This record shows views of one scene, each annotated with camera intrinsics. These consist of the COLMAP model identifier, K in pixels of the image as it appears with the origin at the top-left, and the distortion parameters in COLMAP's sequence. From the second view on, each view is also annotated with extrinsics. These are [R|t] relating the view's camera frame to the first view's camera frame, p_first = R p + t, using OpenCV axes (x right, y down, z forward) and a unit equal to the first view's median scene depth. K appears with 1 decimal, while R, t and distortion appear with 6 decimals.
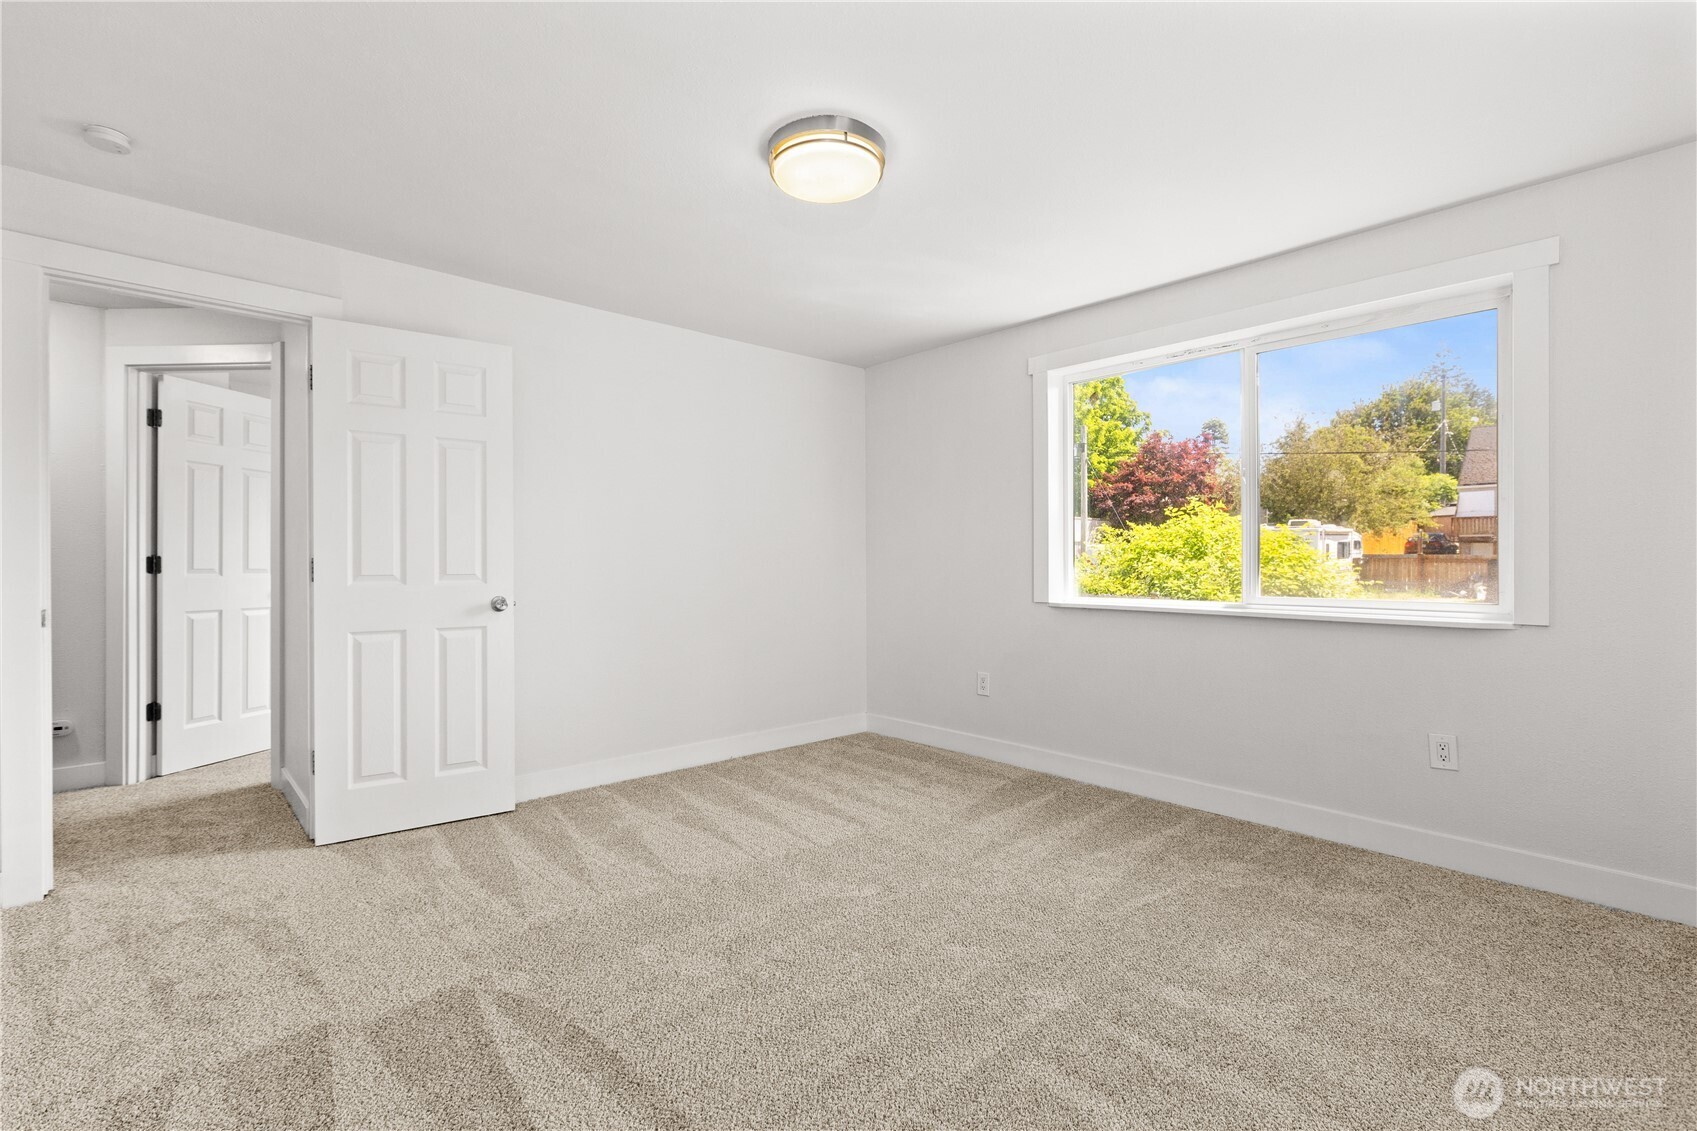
lens RADIAL K [[758.5, 0, 844.6], [0, 758.5, 571.8], [0, 0, 1]] dist [0.000810, 0.000101]
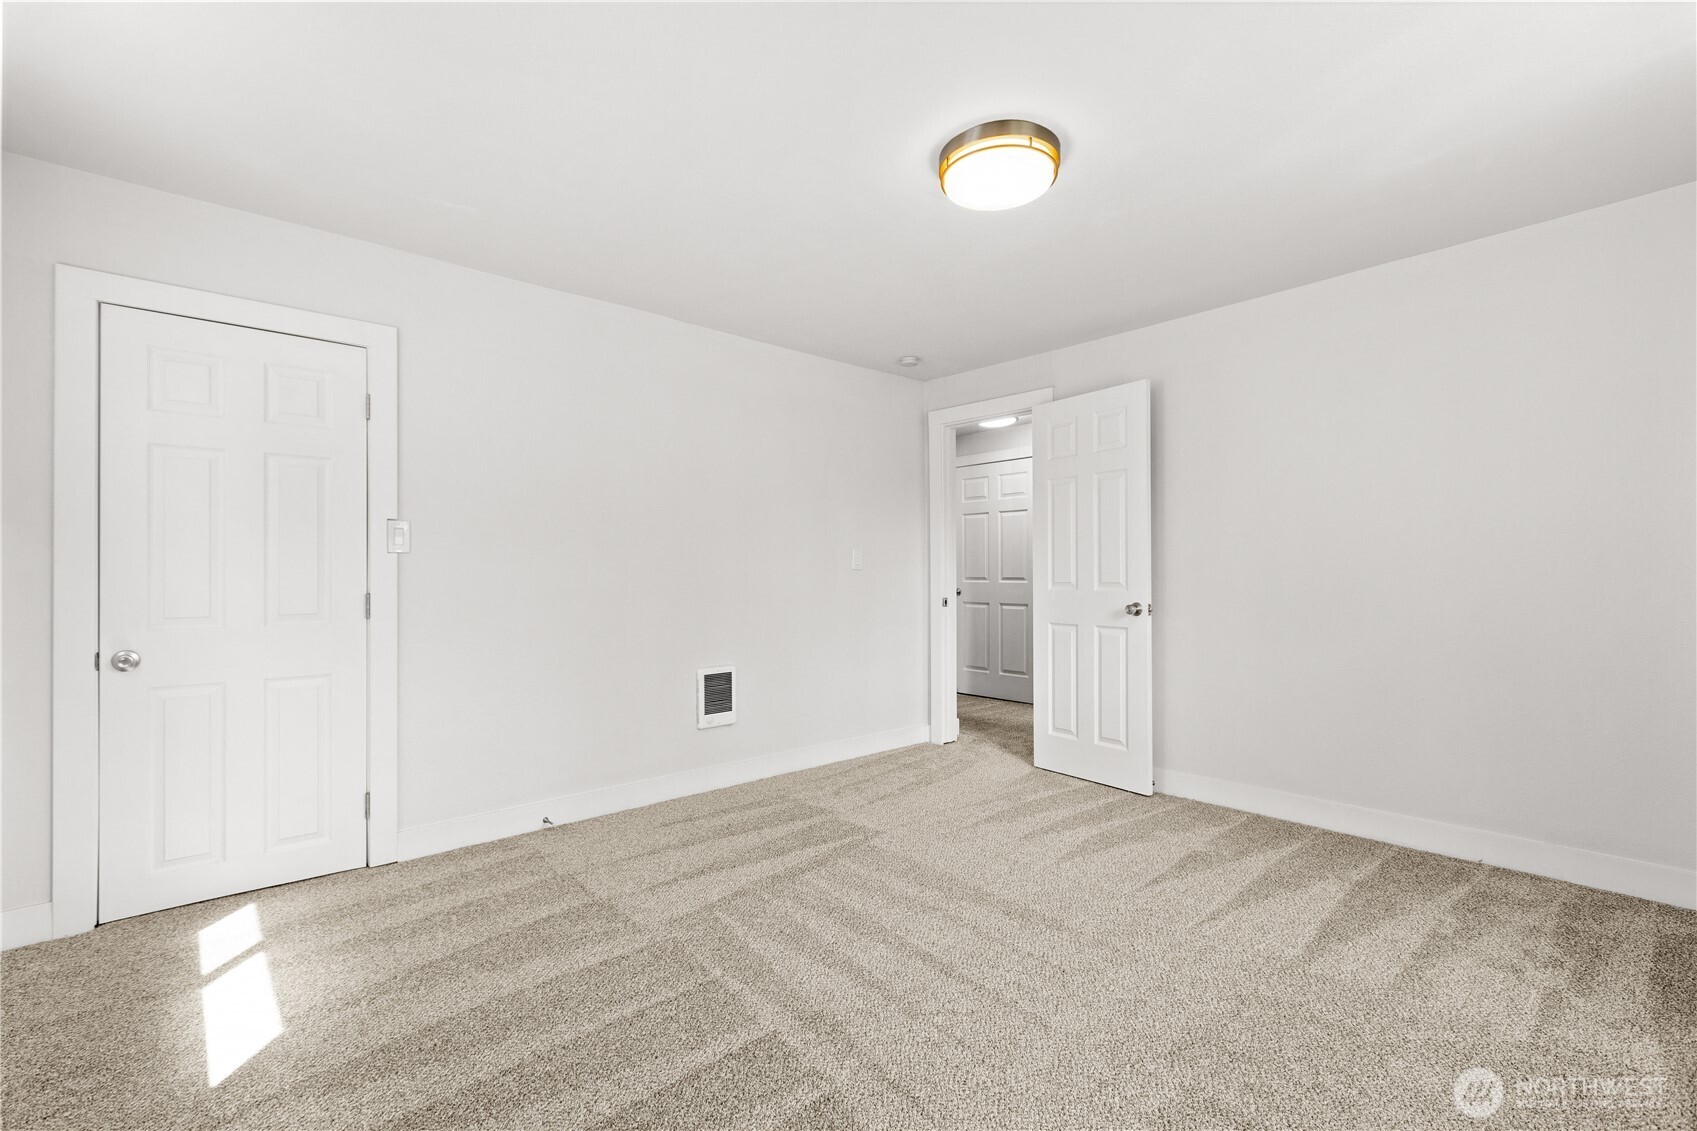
lens RADIAL K [[758.5, 0, 844.6], [0, 758.5, 571.8], [0, 0, 1]] dist [0.000810, 0.000101]
pose [[-0.010589, -0.001593, -0.999943, 0.714030], [-0.007578, 0.999970, -0.001513, -0.009248], [0.999915, 0.007561, -0.010601, 0.592274]]
